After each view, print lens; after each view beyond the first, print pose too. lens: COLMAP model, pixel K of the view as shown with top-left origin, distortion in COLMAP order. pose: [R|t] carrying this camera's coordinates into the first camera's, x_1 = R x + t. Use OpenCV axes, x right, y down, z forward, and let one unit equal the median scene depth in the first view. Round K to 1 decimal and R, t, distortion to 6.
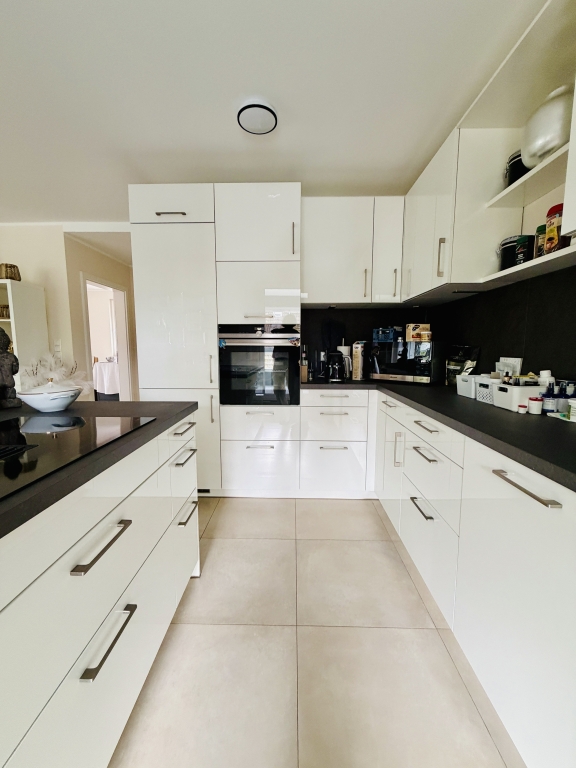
lens RADIAL K [[302.8, 0, 288.0], [0, 302.8, 384.0], [0, 0, 1]] dist [0.000179, 0.000055]
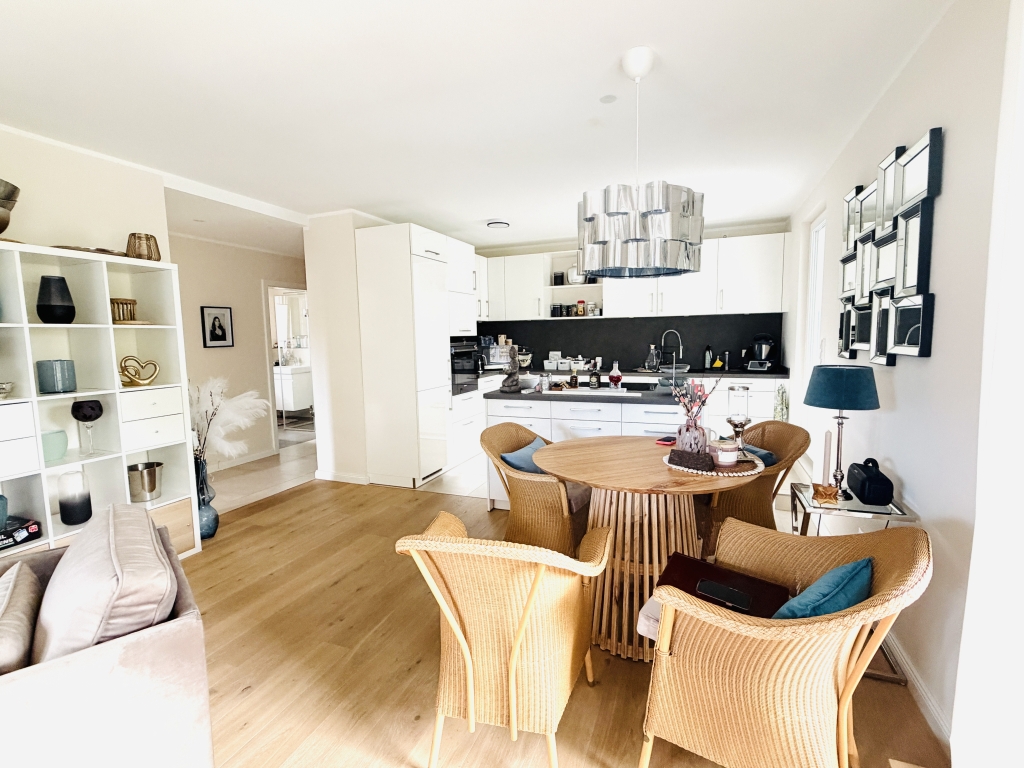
lens RADIAL K [[472.7, 0, 512.0], [0, 472.7, 384.0], [0, 0, 1]] dist [0.000673, 0.000274]
pose [[0.356852, -0.103387, 0.928422, -2.163816], [0.132593, 0.989400, 0.059213, -0.078380], [-0.924703, 0.101972, 0.366777, -0.001695]]
